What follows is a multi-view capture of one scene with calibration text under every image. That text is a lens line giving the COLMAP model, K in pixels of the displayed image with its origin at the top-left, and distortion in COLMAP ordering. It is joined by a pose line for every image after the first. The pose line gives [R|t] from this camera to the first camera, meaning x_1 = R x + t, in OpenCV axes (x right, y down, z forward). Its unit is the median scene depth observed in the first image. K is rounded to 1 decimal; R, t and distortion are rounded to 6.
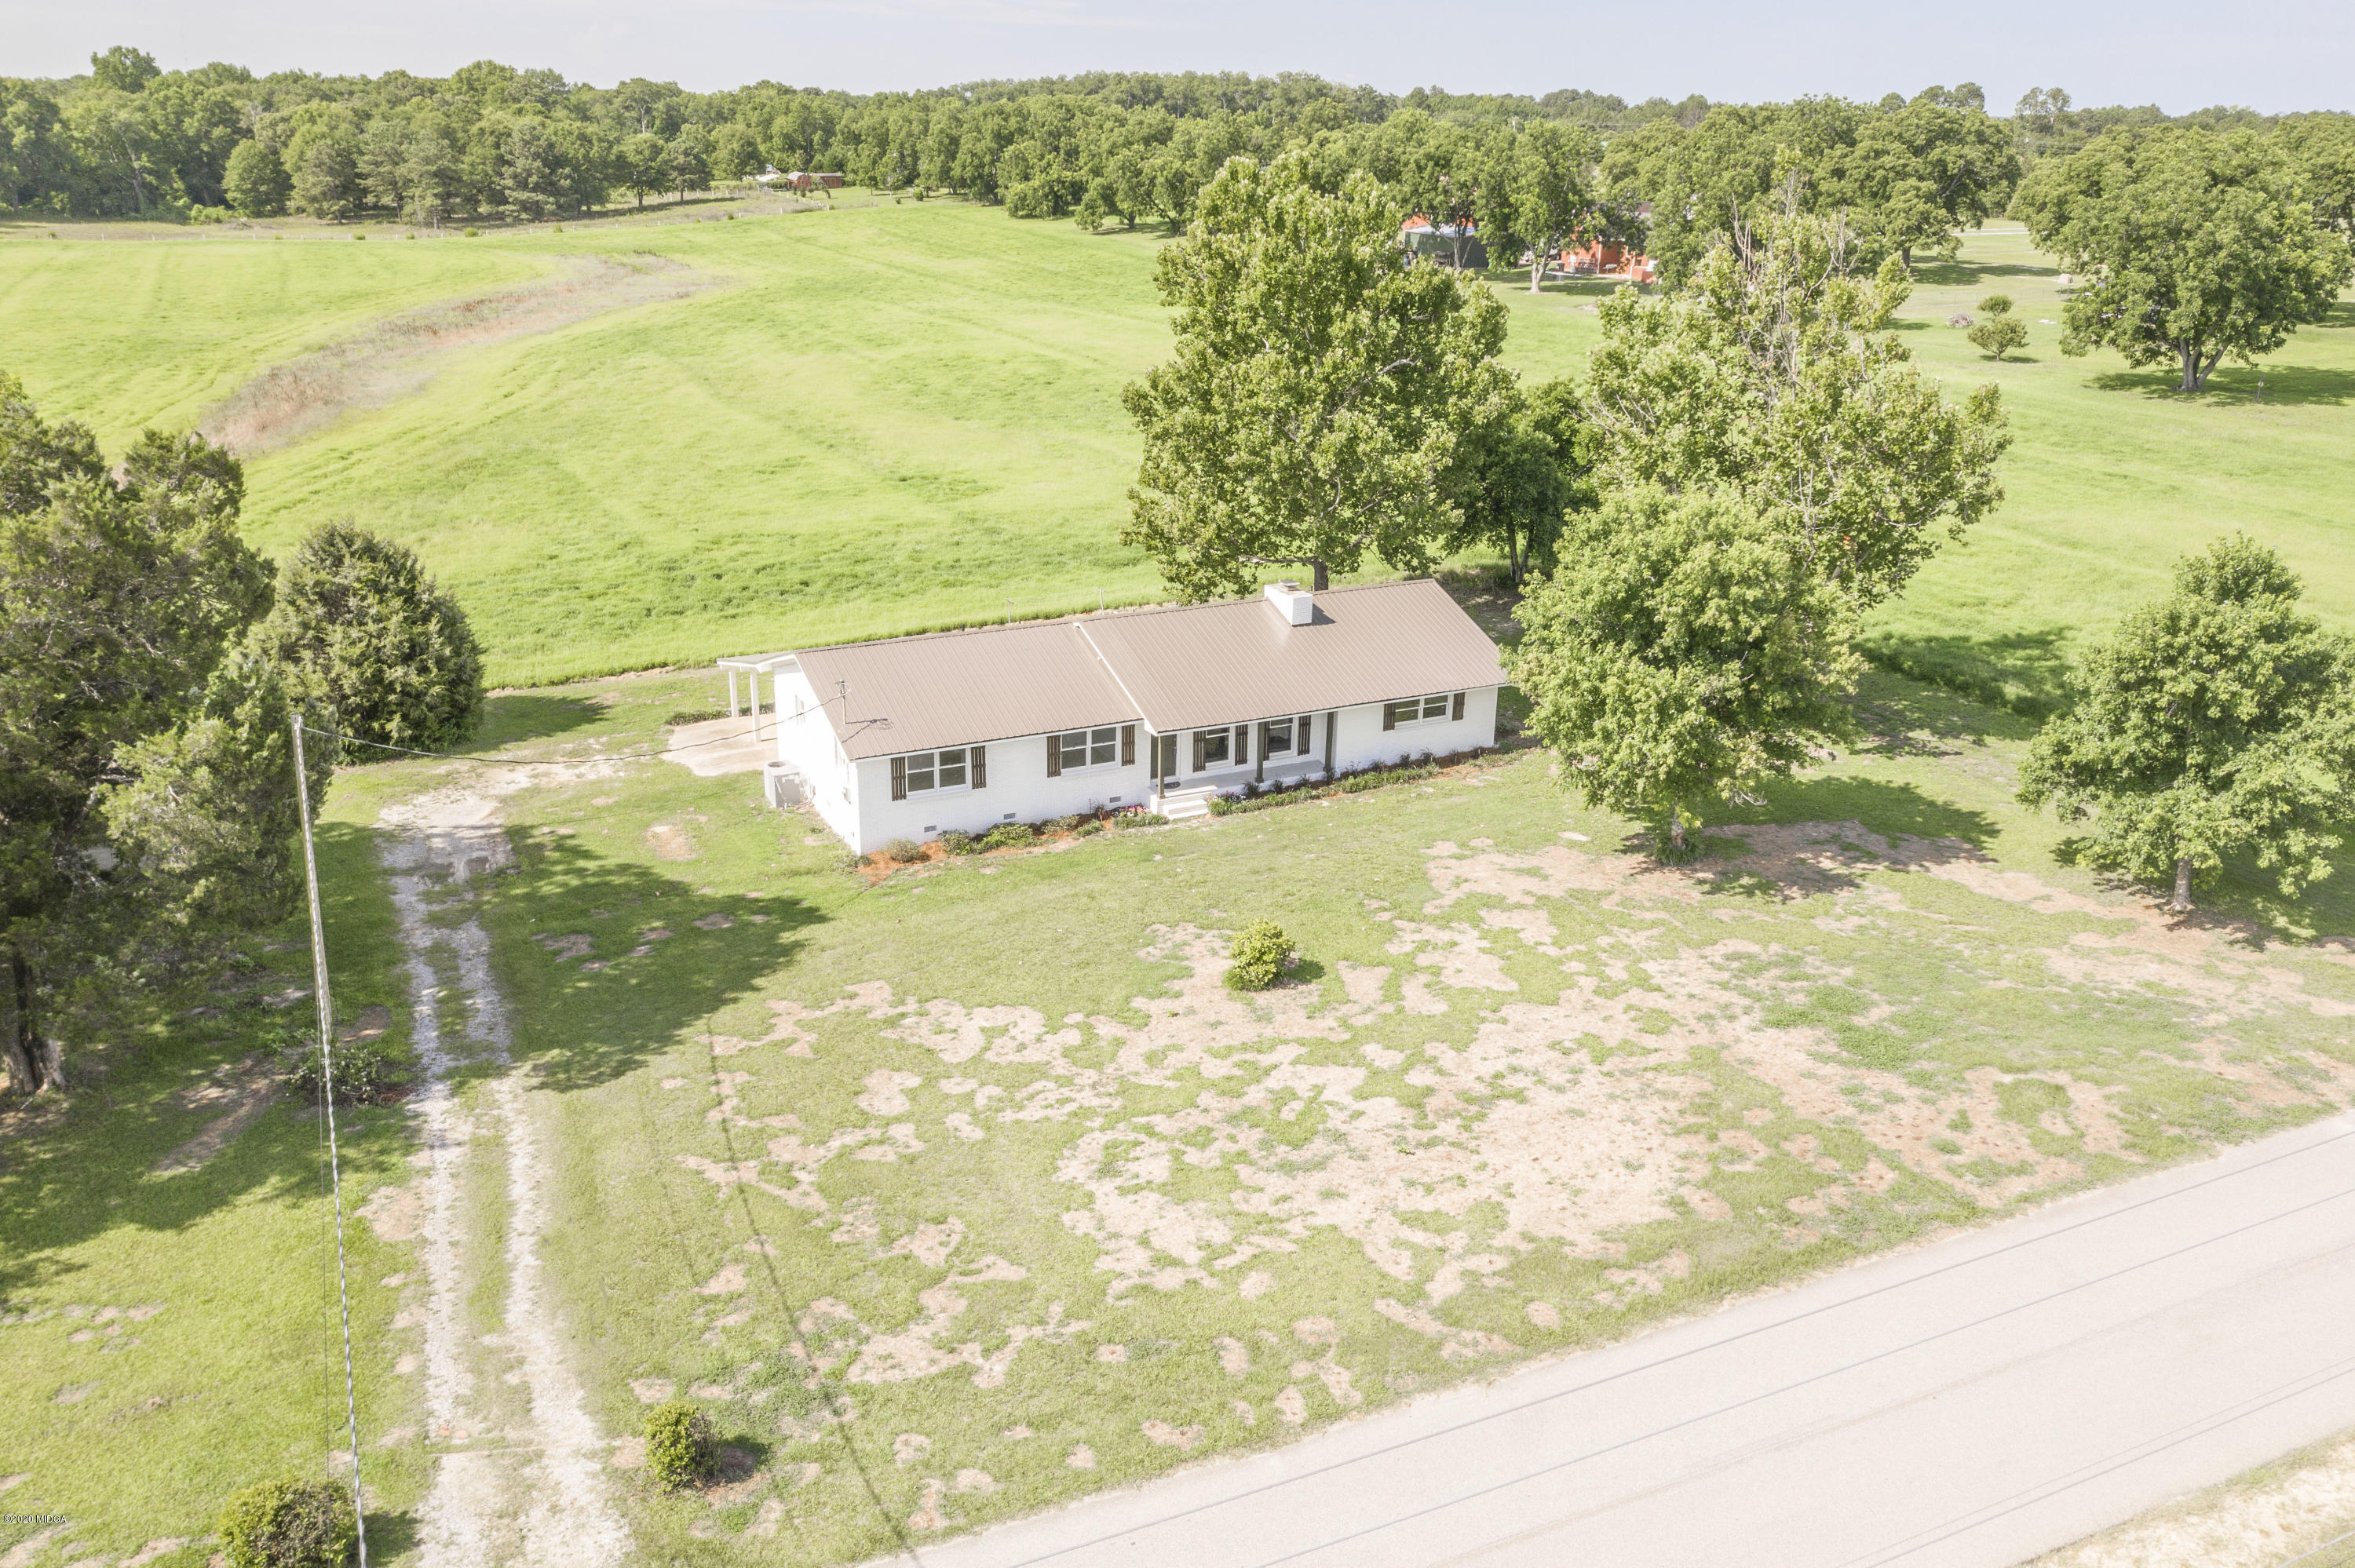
lens RADIAL K [[1845.2, 0, 1177.5], [0, 1845.2, 784.0], [0, 0, 1]] dist [-0.006760, -0.009076]
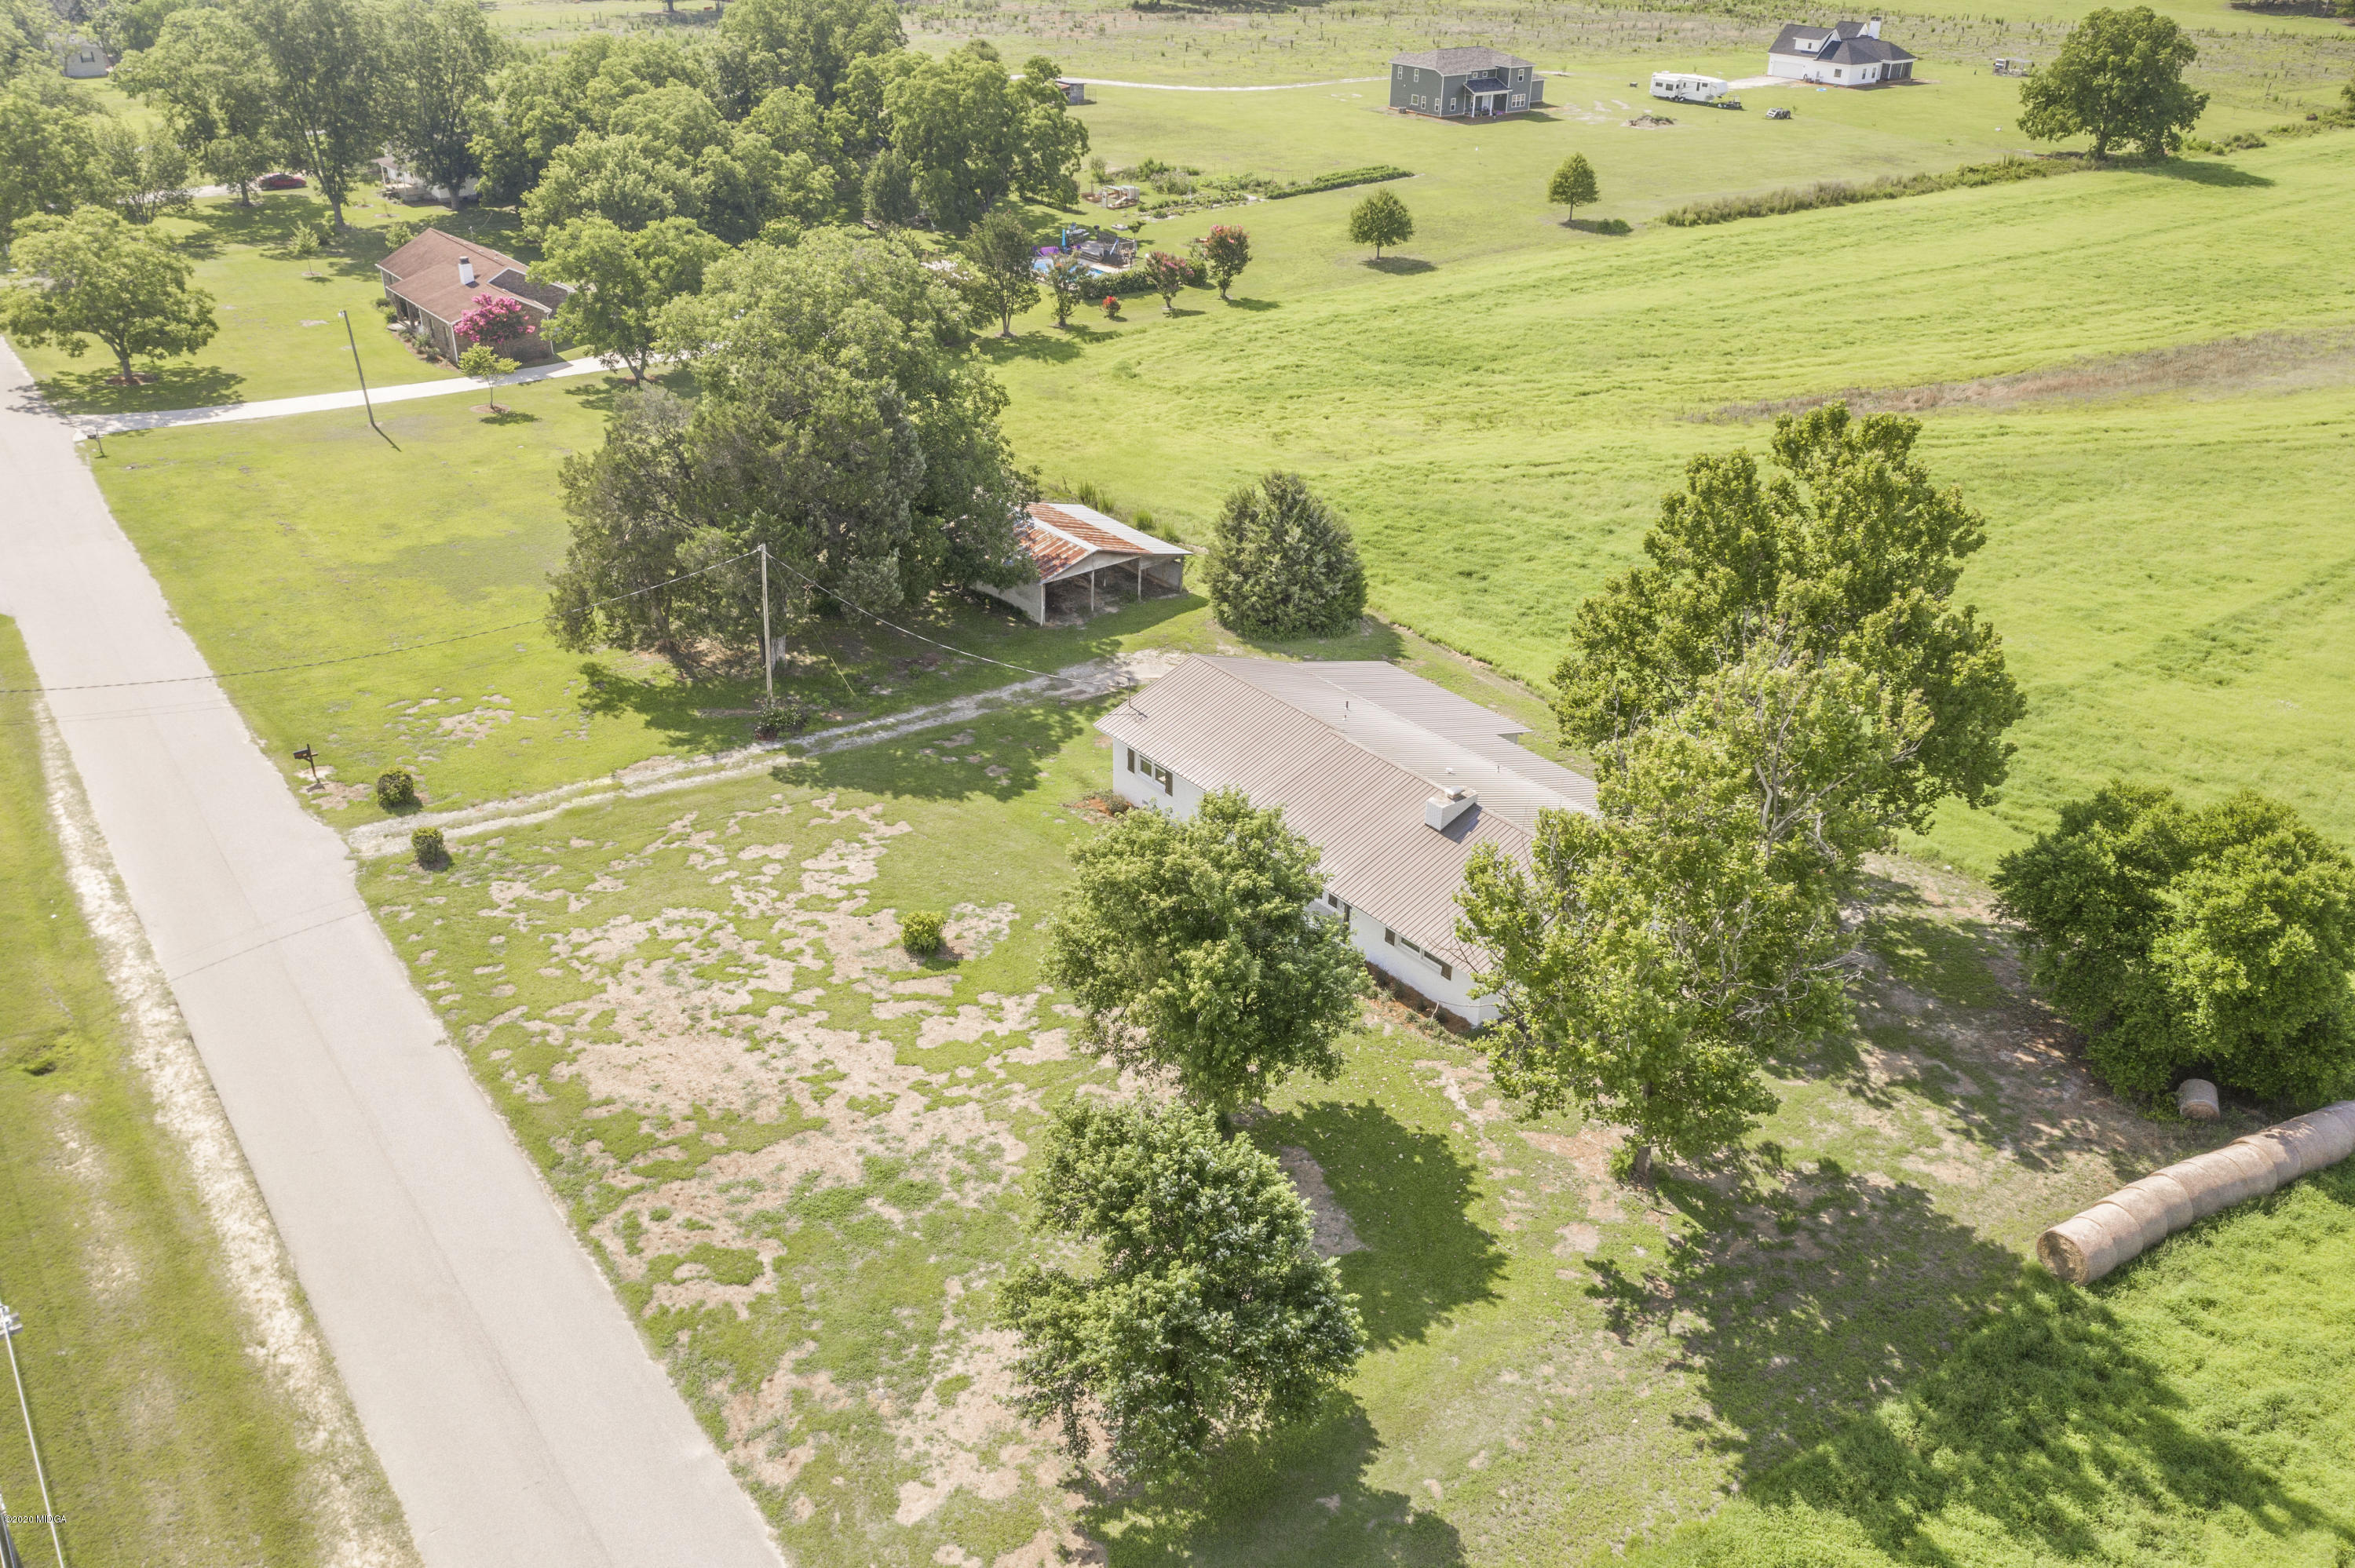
lens RADIAL K [[1862.6, 0, 1193.7], [0, 1862.6, 785.1], [0, 0, 1]] dist [-0.000924, -0.005995]
pose [[0.214752, 0.447030, -0.868358, 1.585665], [-0.350245, 0.865214, 0.358793, -0.733242], [0.911707, 0.227087, 0.342376, 0.810759]]
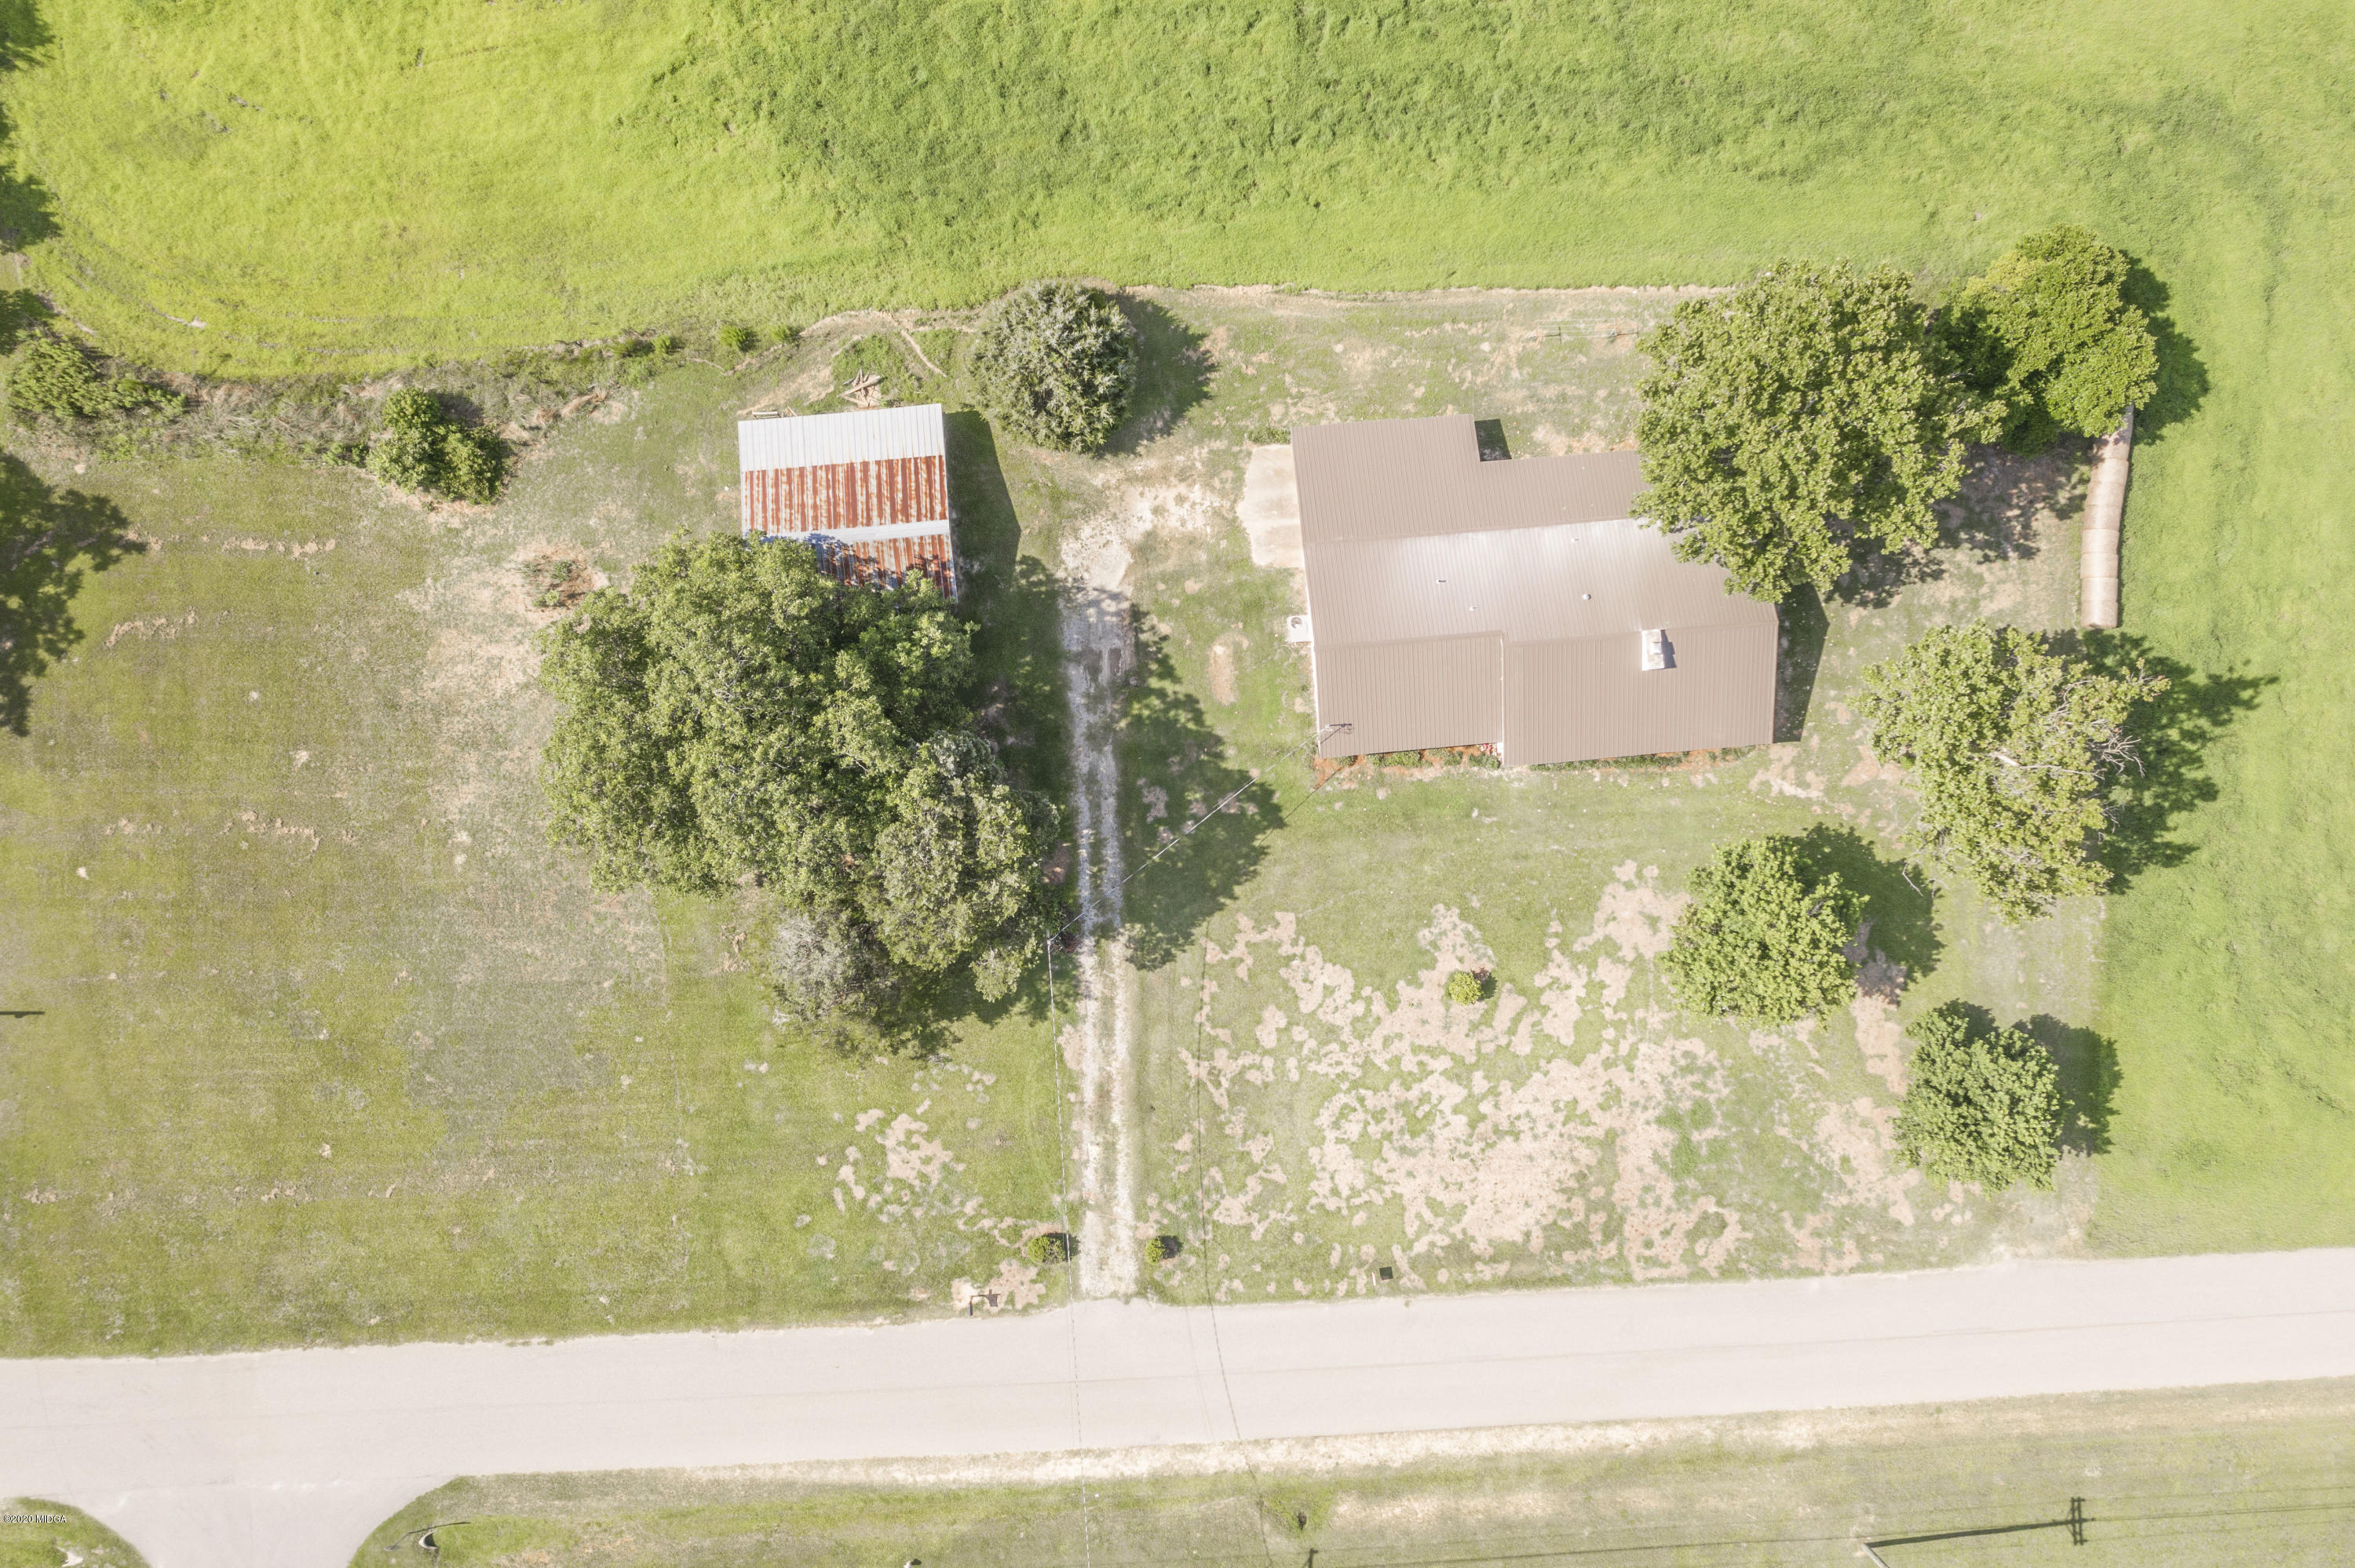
lens RADIAL K [[1862.6, 0, 1193.7], [0, 1862.6, 785.1], [0, 0, 1]] dist [-0.000924, -0.005995]
pose [[0.928840, 0.369365, 0.028749, -0.462003], [-0.158944, 0.327195, 0.931494, -2.272971], [0.334654, -0.869778, 0.362620, 0.416218]]
